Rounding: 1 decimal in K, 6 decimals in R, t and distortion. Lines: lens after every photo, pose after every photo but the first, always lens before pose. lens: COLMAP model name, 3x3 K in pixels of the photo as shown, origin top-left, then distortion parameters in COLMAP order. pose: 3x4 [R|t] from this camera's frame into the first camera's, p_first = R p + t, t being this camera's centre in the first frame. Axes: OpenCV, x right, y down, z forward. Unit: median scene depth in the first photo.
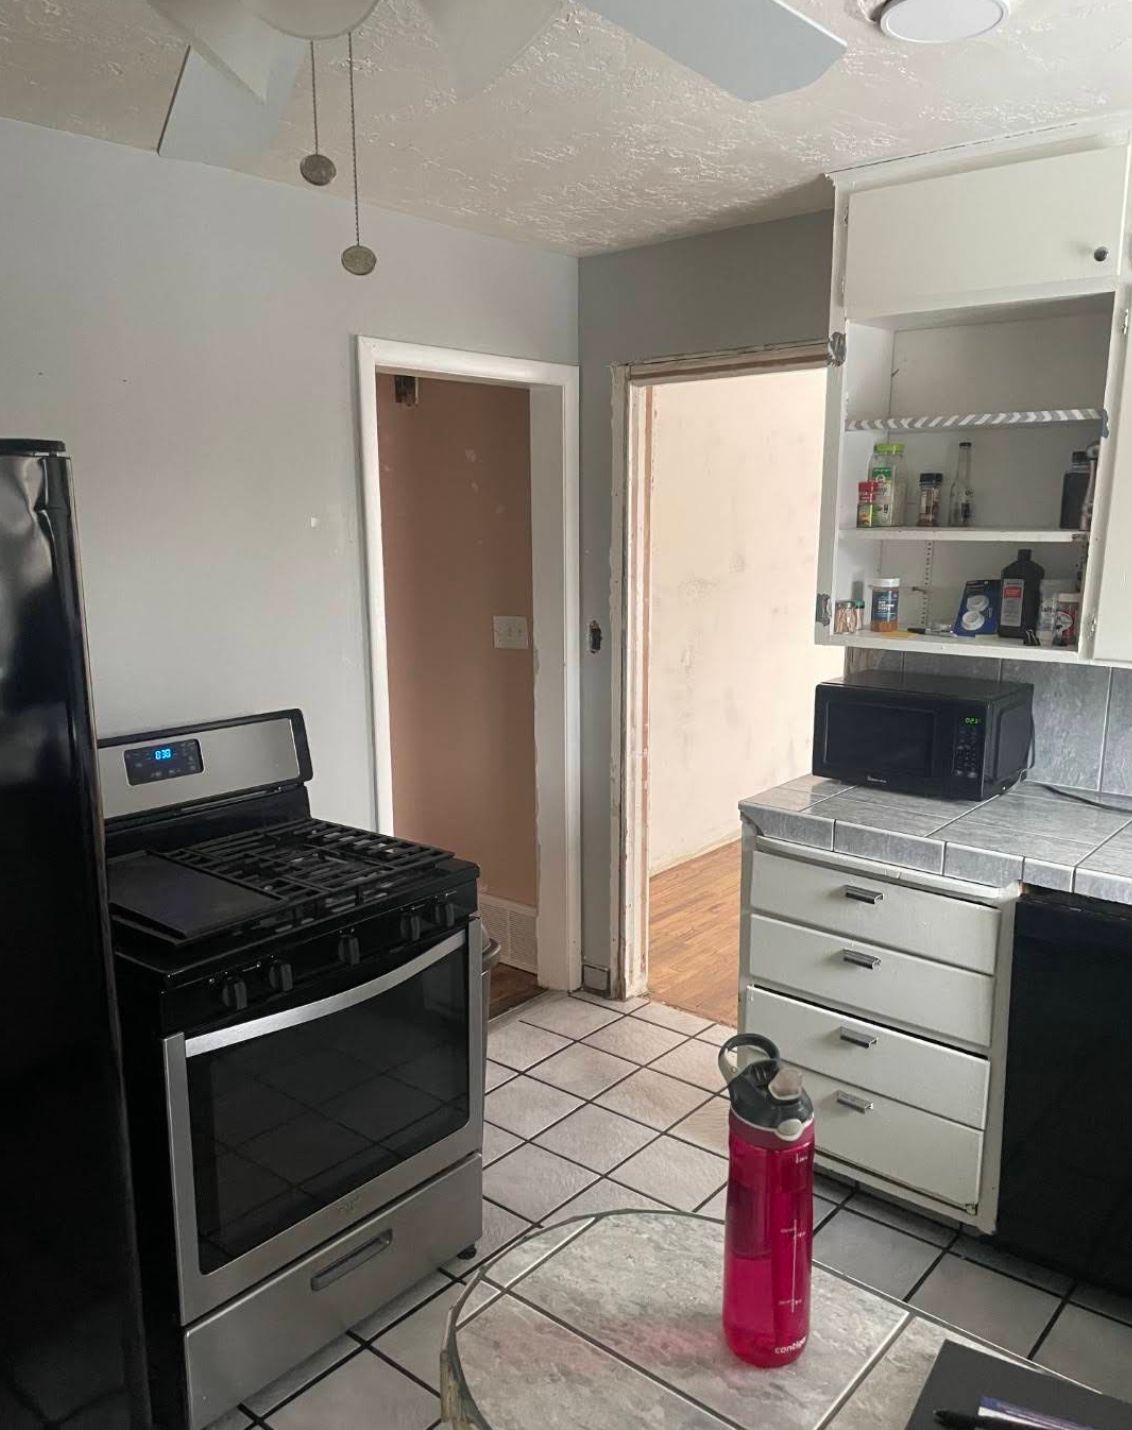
lens RADIAL K [[1156.2, 0, 562.7], [0, 1156.2, 744.7], [0, 0, 1]] dist [0.108955, -0.126239]
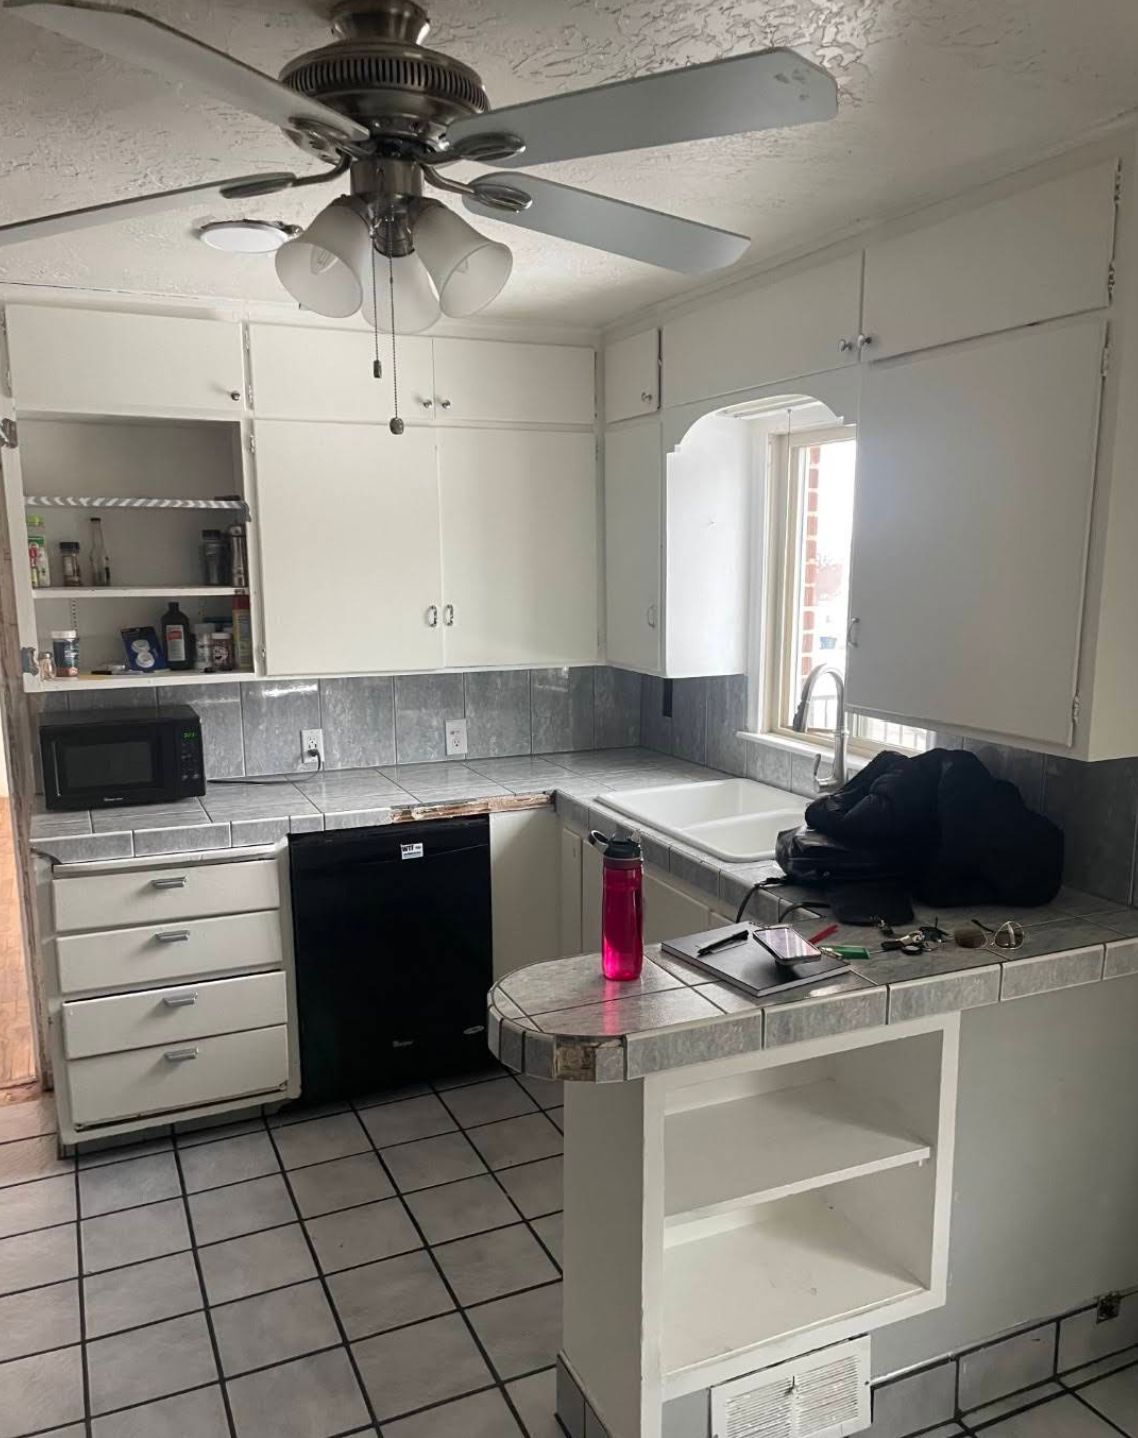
lens RADIAL K [[1162.7, 0, 565.7], [0, 1162.7, 748.8], [0, 0, 1]] dist [0.108955, -0.126239]
pose [[0.438185, -0.150992, 0.886112, -0.622681], [0.192071, 0.978751, 0.071798, -0.018237], [-0.878124, 0.138736, 0.457876, 0.044303]]
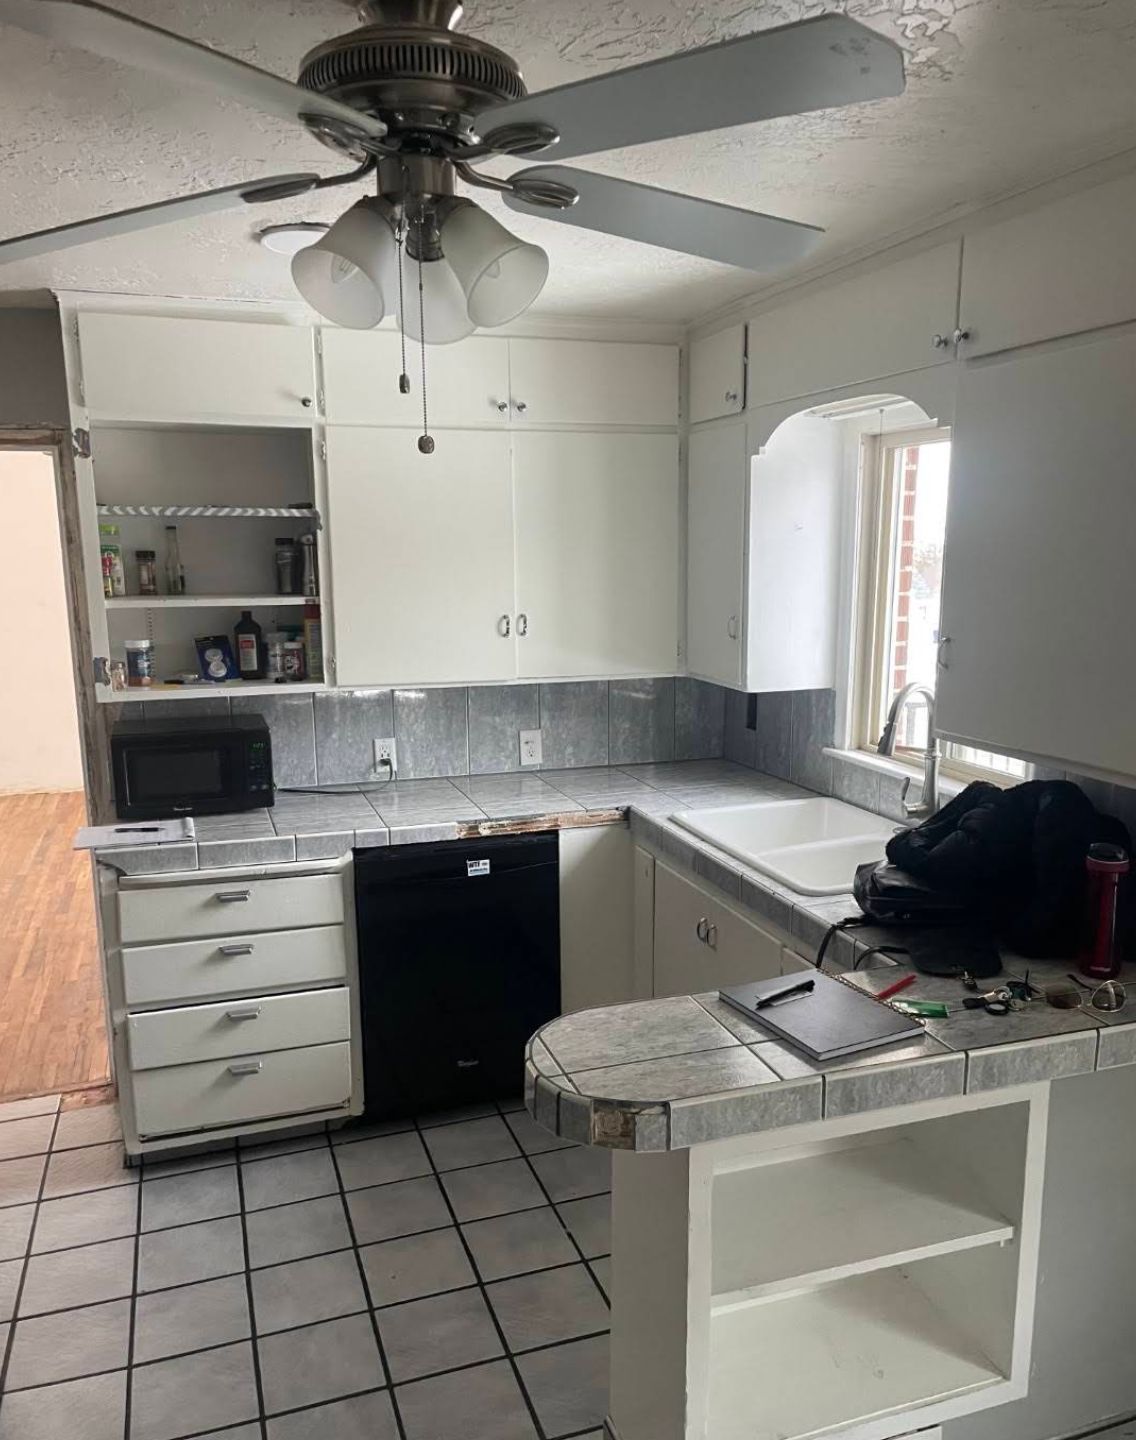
lens RADIAL K [[1158.3, 0, 563.8], [0, 1158.3, 754.8], [0, 0, 1]] dist [0.113541, -0.130482]
pose [[0.517864, -0.154006, 0.841486, -0.556858], [0.182793, 0.980864, 0.067021, -0.034773], [-0.835705, 0.119110, 0.536106, 0.036966]]
